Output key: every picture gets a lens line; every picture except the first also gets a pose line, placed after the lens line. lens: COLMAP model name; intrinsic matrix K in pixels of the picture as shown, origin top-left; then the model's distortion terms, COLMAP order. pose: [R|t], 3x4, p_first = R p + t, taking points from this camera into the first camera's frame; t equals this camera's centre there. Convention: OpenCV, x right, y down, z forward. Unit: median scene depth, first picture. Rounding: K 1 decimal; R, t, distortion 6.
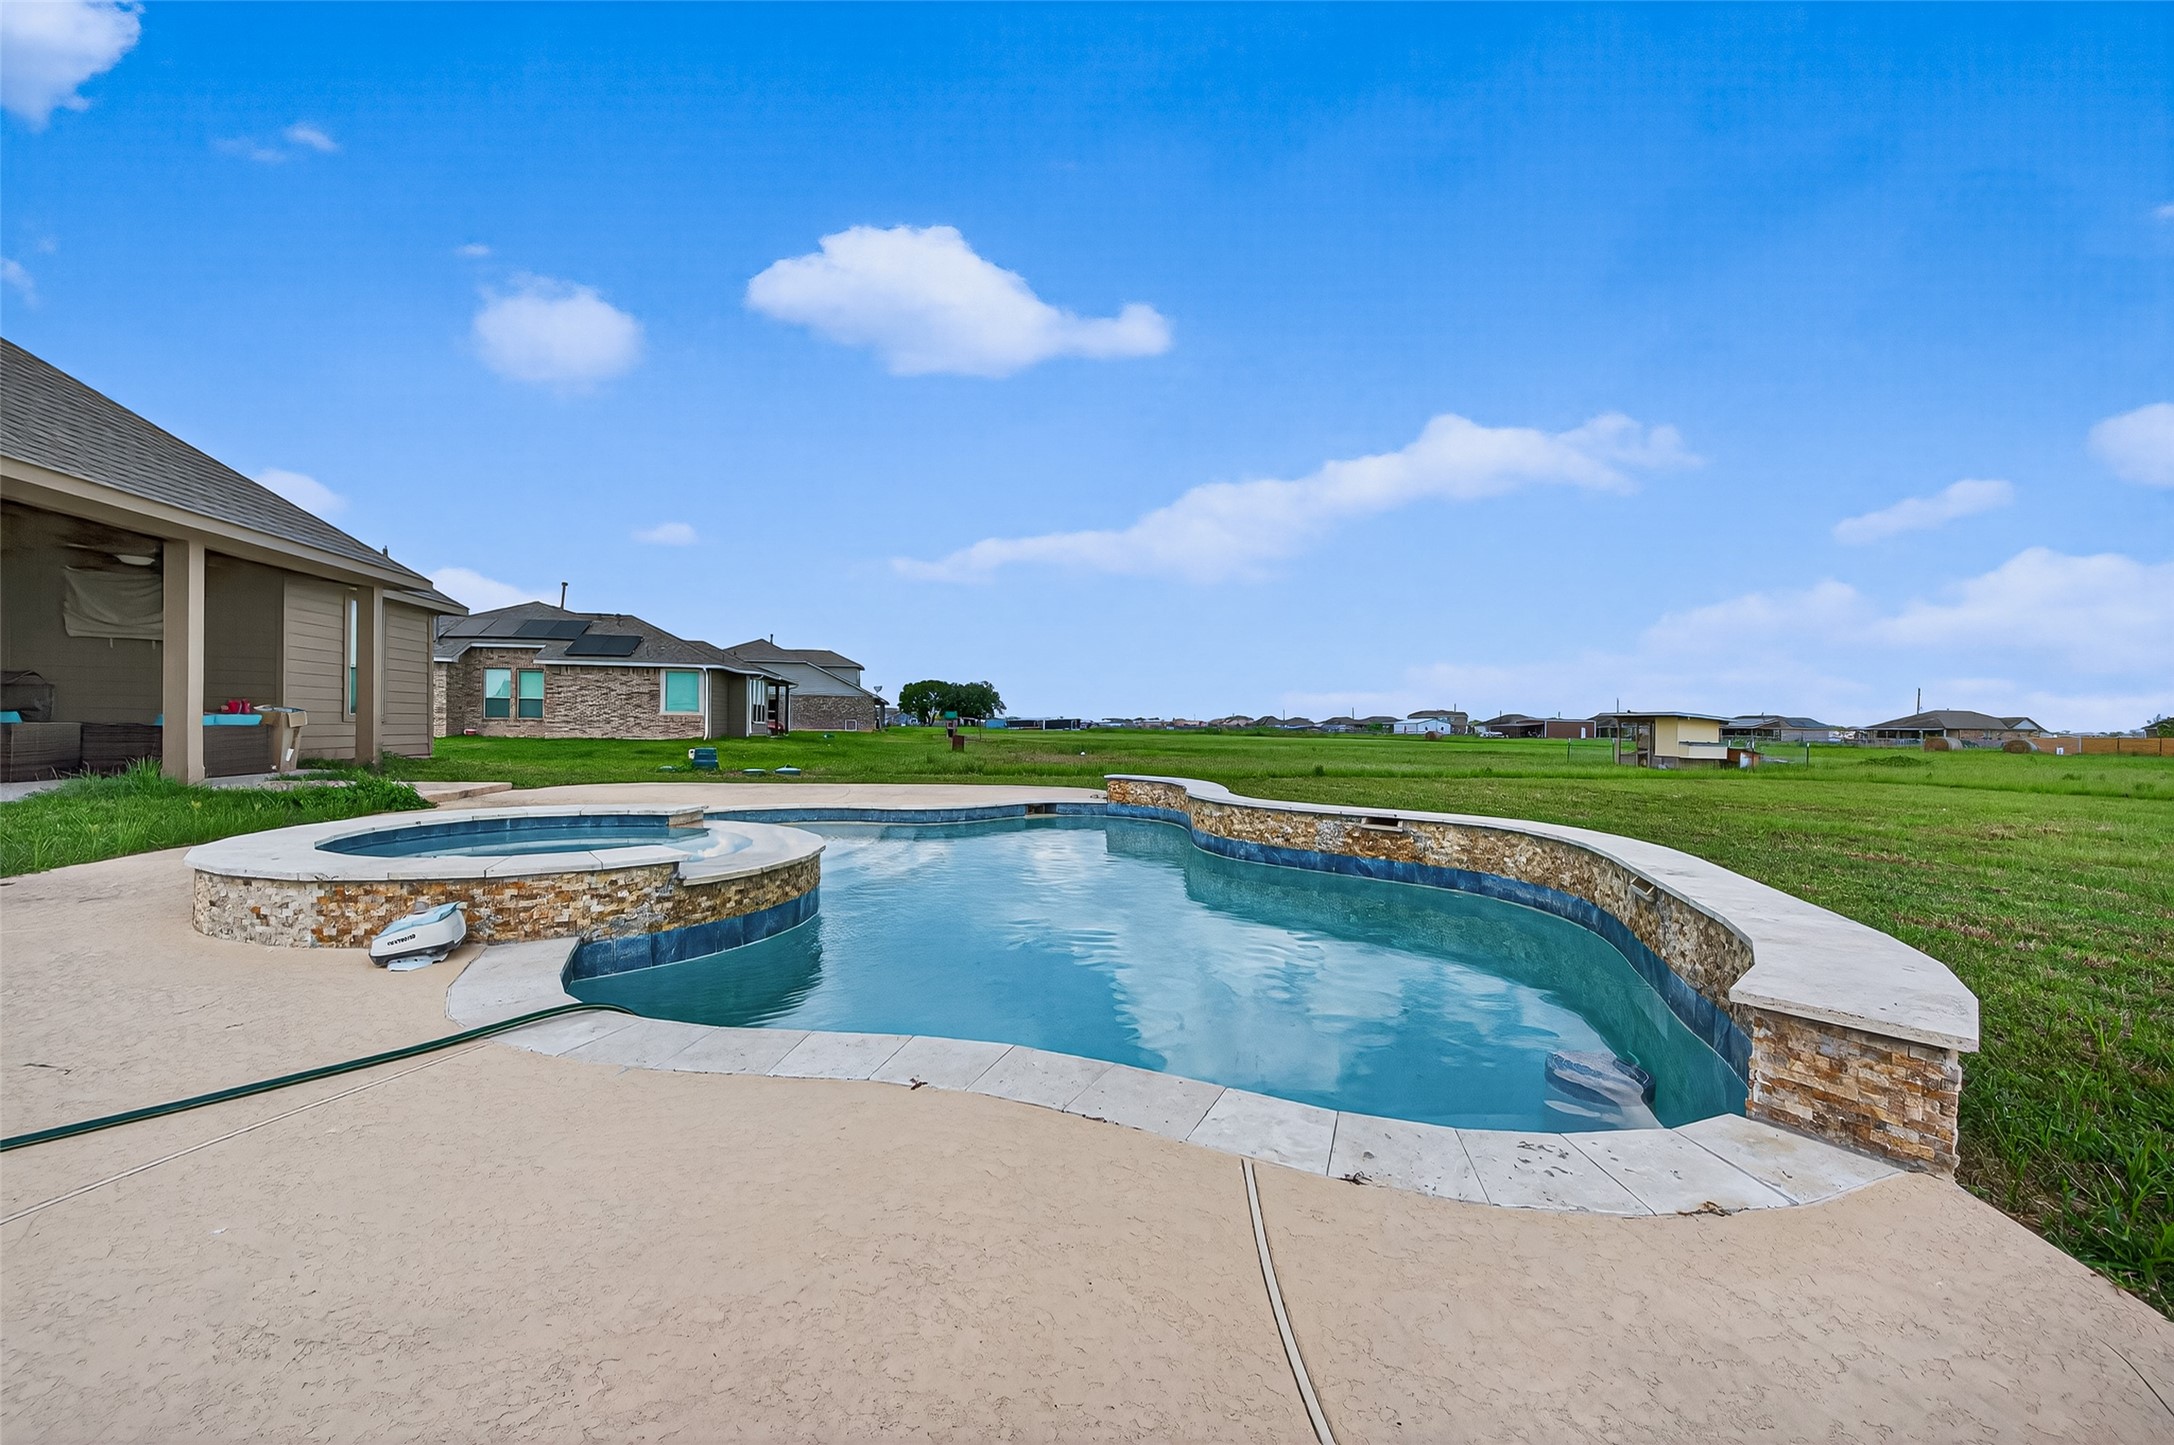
lens RADIAL K [[851.6, 0, 1085.1], [0, 851.6, 731.8], [0, 0, 1]] dist [0.006233, -0.001549]
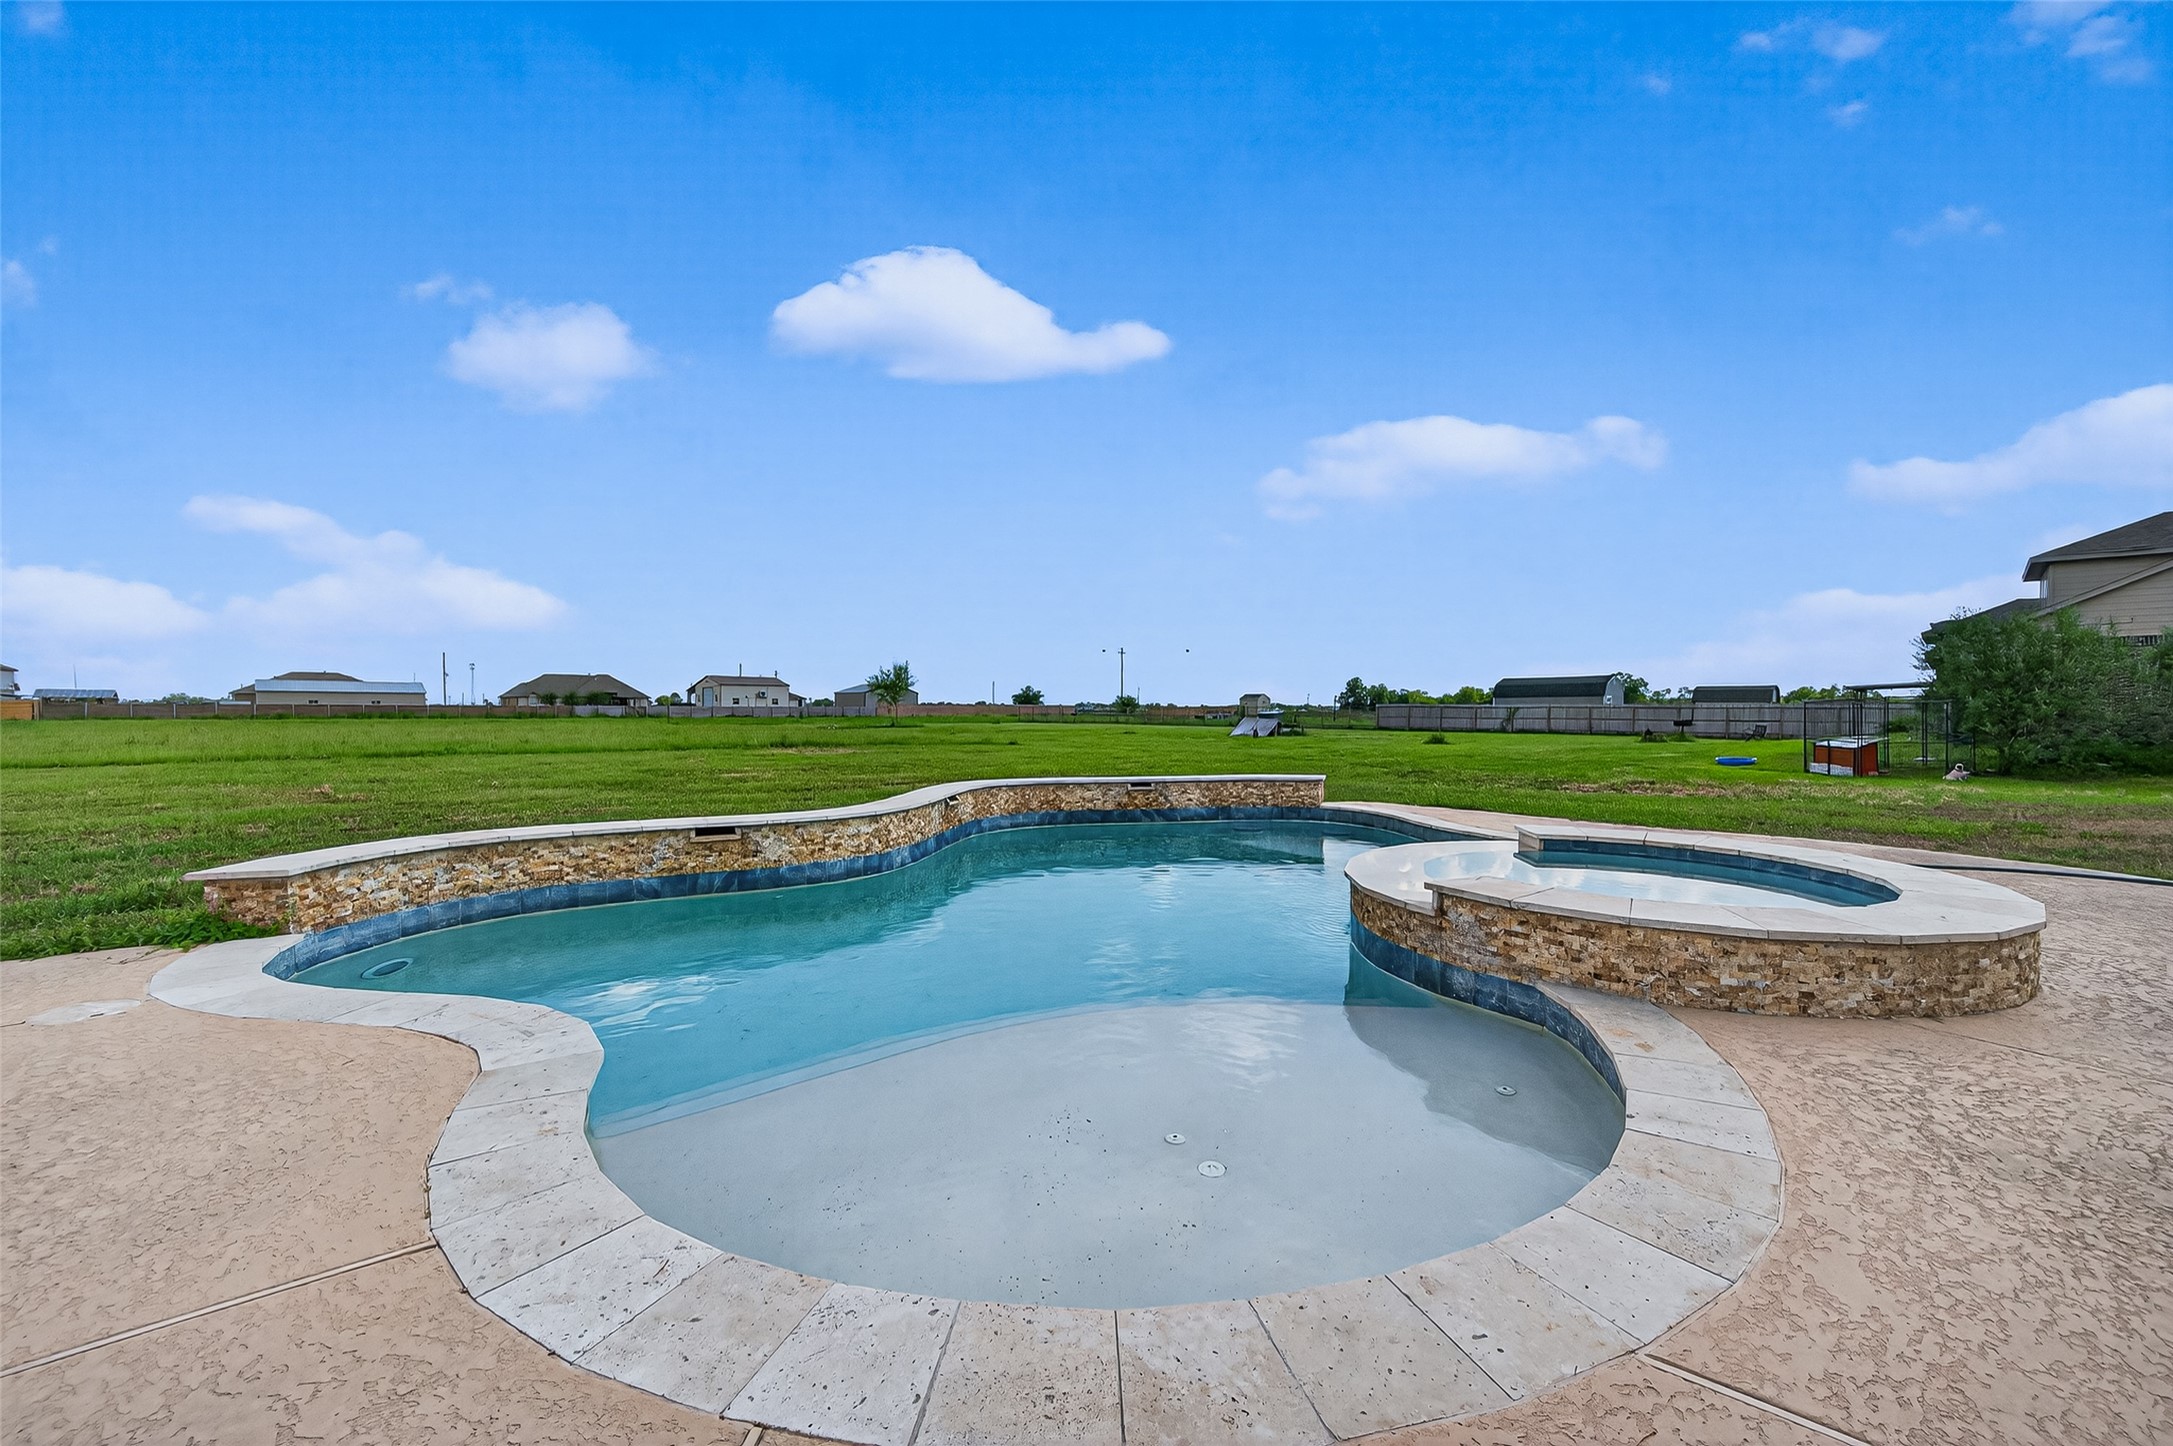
lens RADIAL K [[851.2, 0, 1083.4], [0, 851.2, 712.8], [0, 0, 1]] dist [0.006233, -0.001549]
pose [[-0.523951, -0.023752, 0.851417, -0.496921], [-0.005569, 0.999685, 0.024461, -0.031705], [-0.851730, 0.008075, -0.523919, 0.907801]]
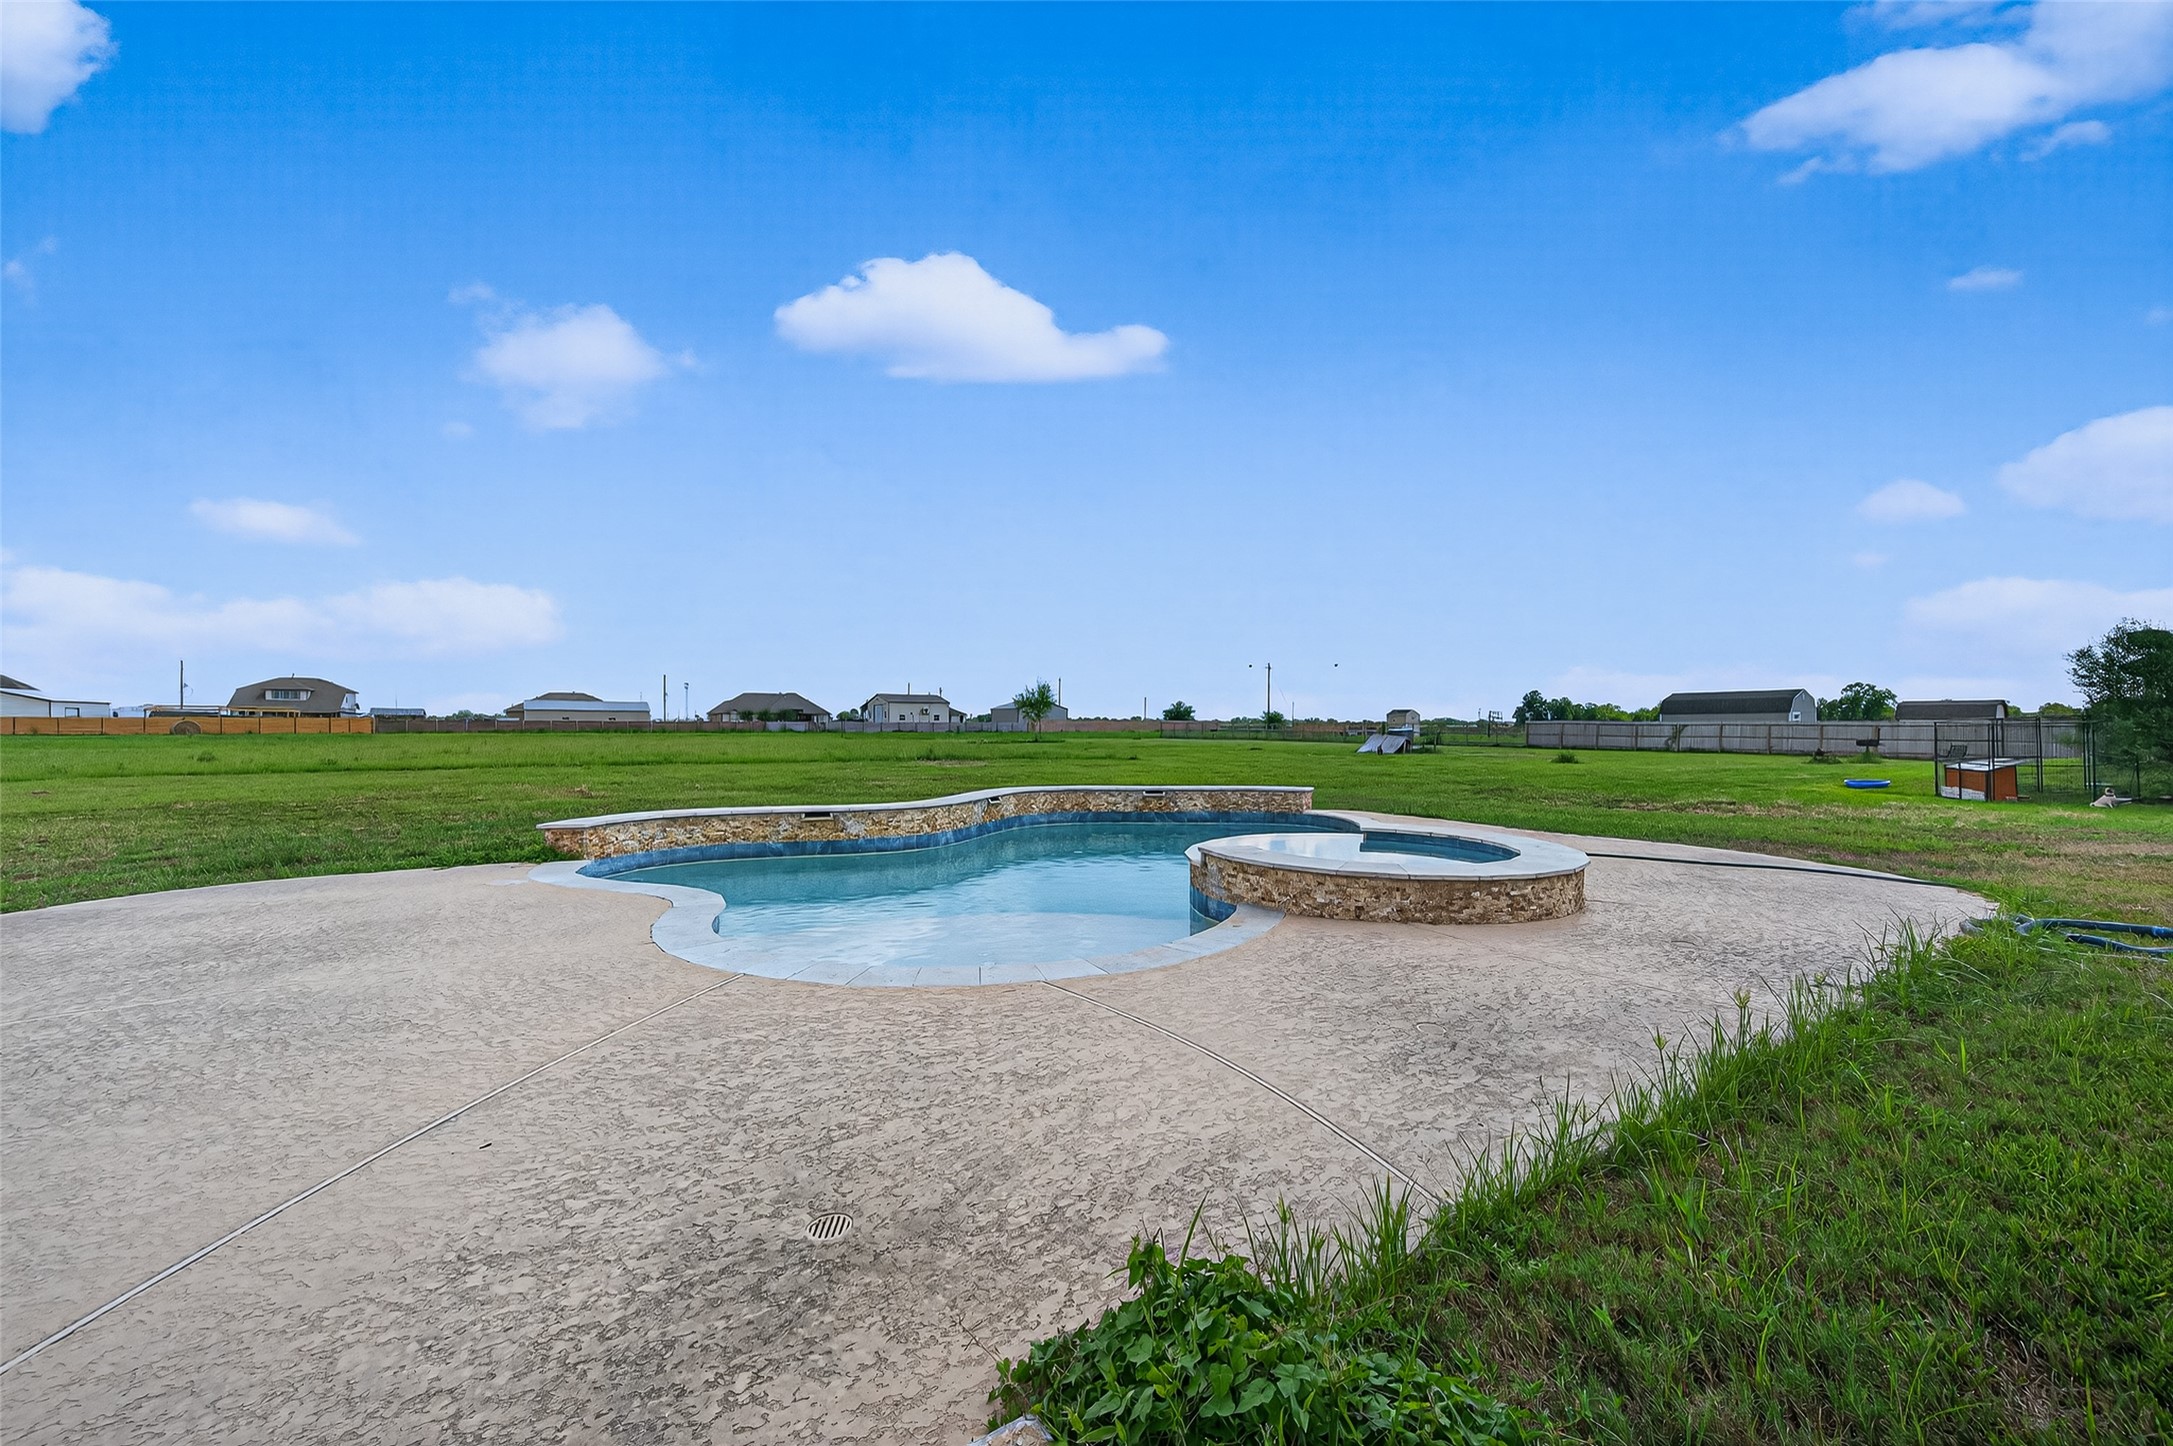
lens RADIAL K [[851.2, 0, 1077.9], [0, 851.2, 714.4], [0, 0, 1]] dist [0.006233, -0.001549]
pose [[-0.353257, -0.009830, 0.935475, -0.789551], [-0.002447, 0.999951, 0.009583, -0.048209], [-0.935523, 0.001096, -0.353264, 0.878649]]
